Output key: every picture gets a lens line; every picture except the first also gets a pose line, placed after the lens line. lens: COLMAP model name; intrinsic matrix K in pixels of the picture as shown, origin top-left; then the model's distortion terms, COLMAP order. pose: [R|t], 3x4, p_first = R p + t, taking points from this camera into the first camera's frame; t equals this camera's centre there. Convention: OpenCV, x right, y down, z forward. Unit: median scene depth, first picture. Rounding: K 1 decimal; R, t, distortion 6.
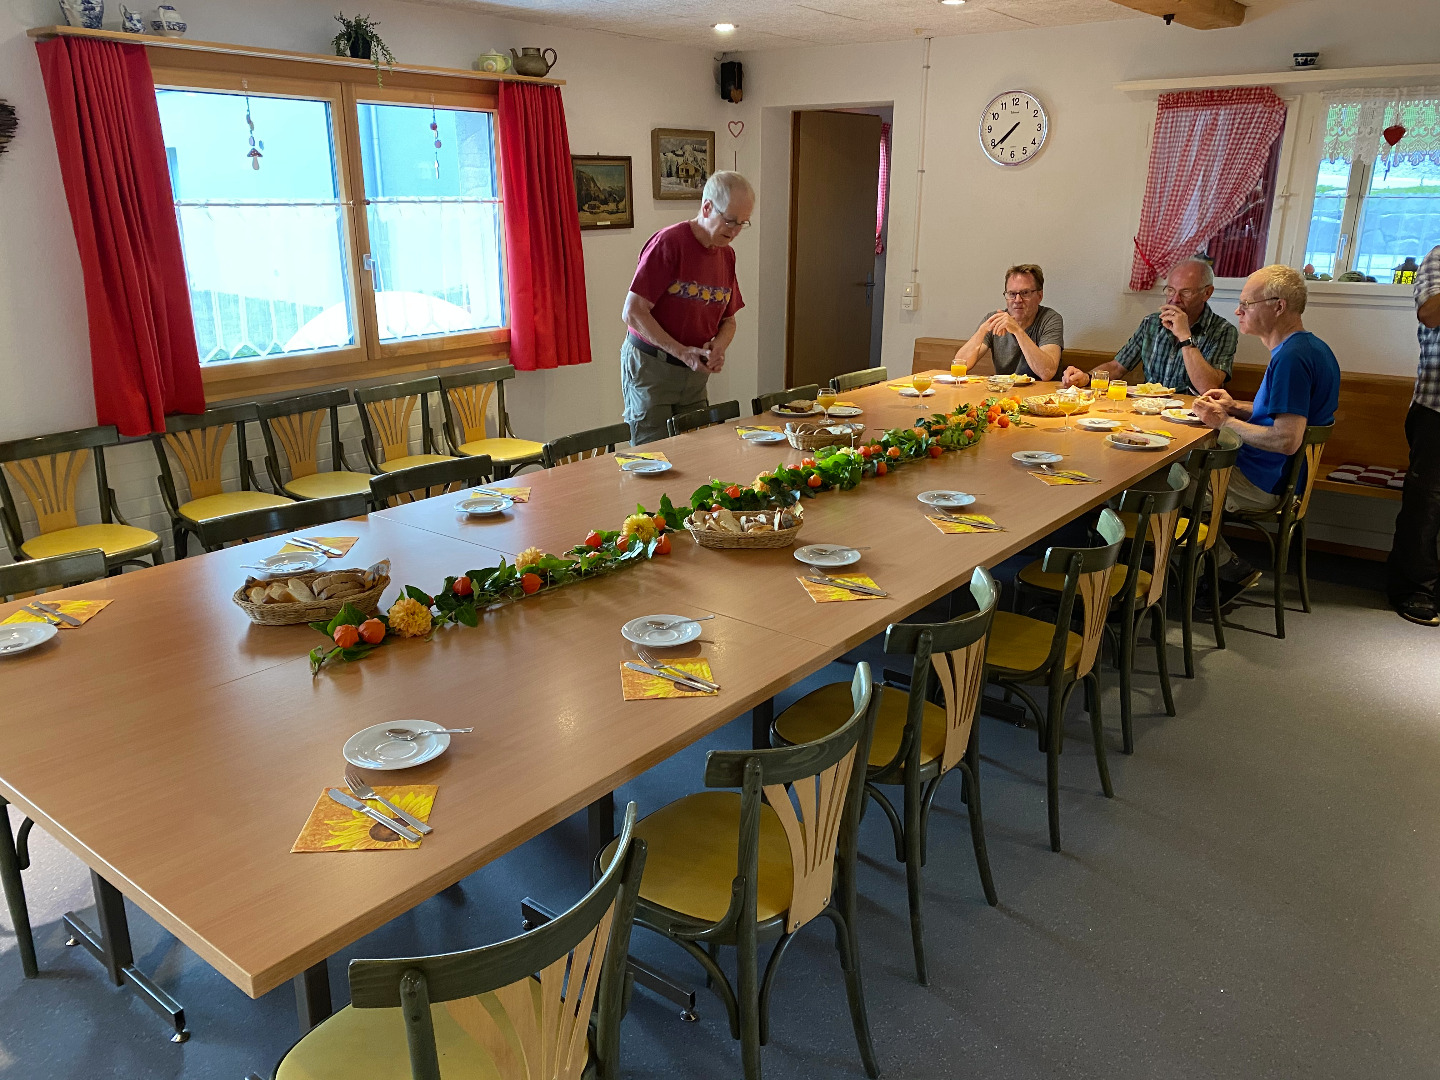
lens RADIAL K [[1087.7, 0, 720.3], [0, 1087.7, 541.8], [0, 0, 1]] dist [-0.000907, -0.006903]
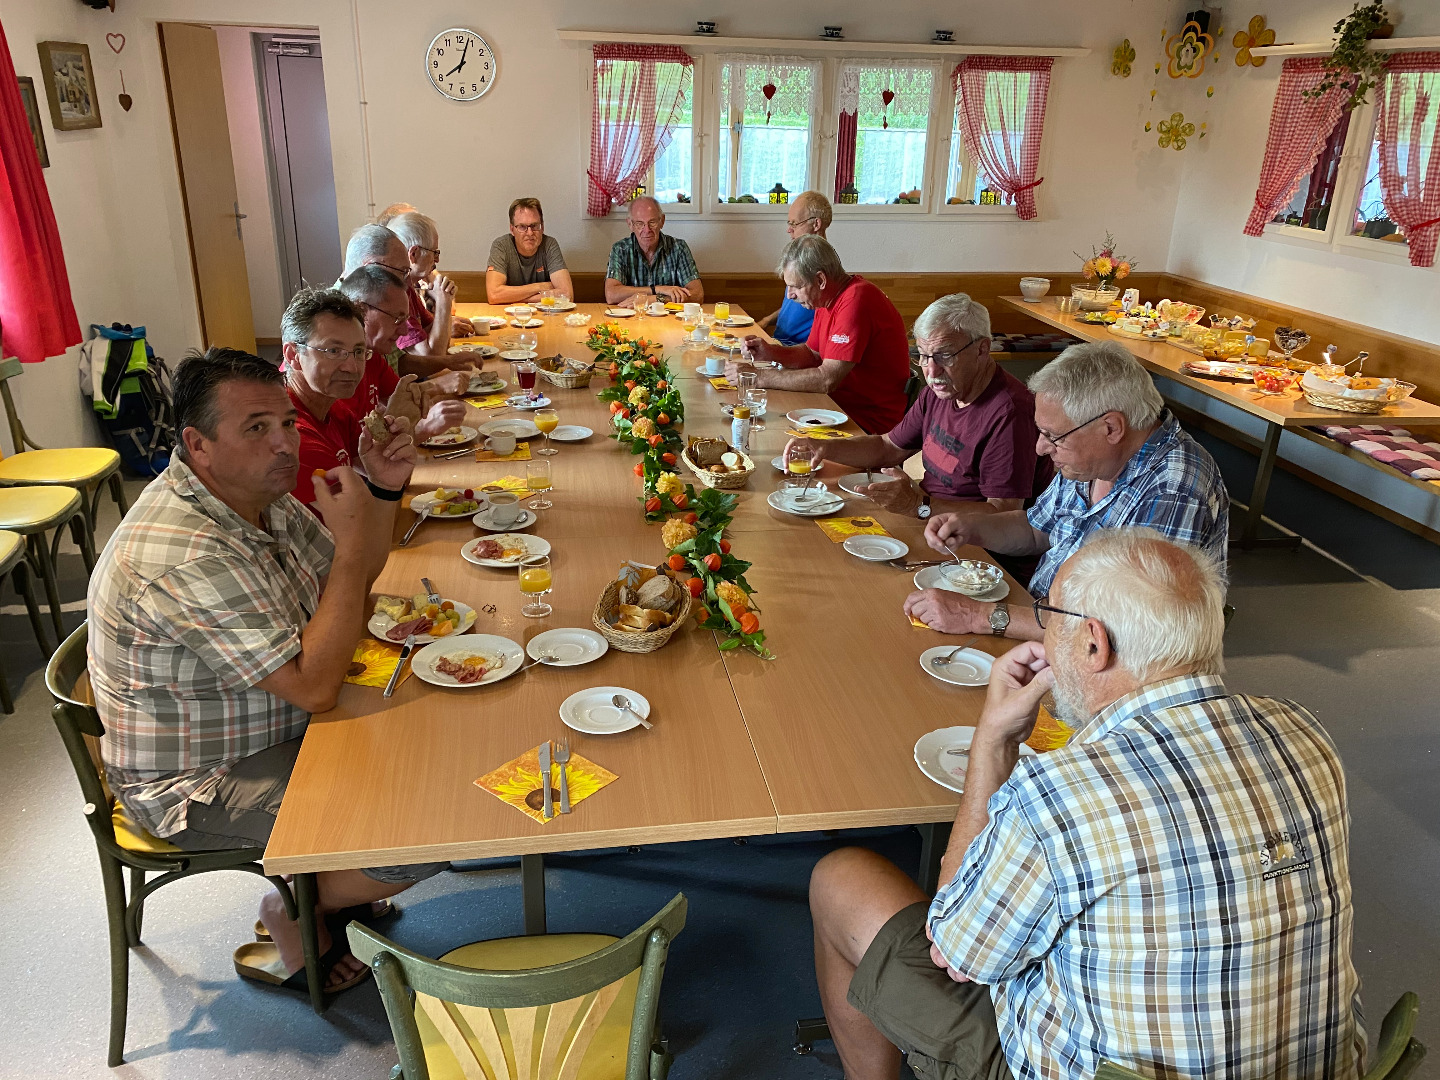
lens RADIAL K [[1087.7, 0, 719.4], [0, 1087.7, 540.7], [0, 0, 1]] dist [-0.000907, -0.006903]
pose [[0.675144, -0.259434, 0.690561, -0.434890], [0.195136, 0.965581, 0.171975, -0.073065], [-0.711409, 0.018645, 0.702531, 0.098470]]
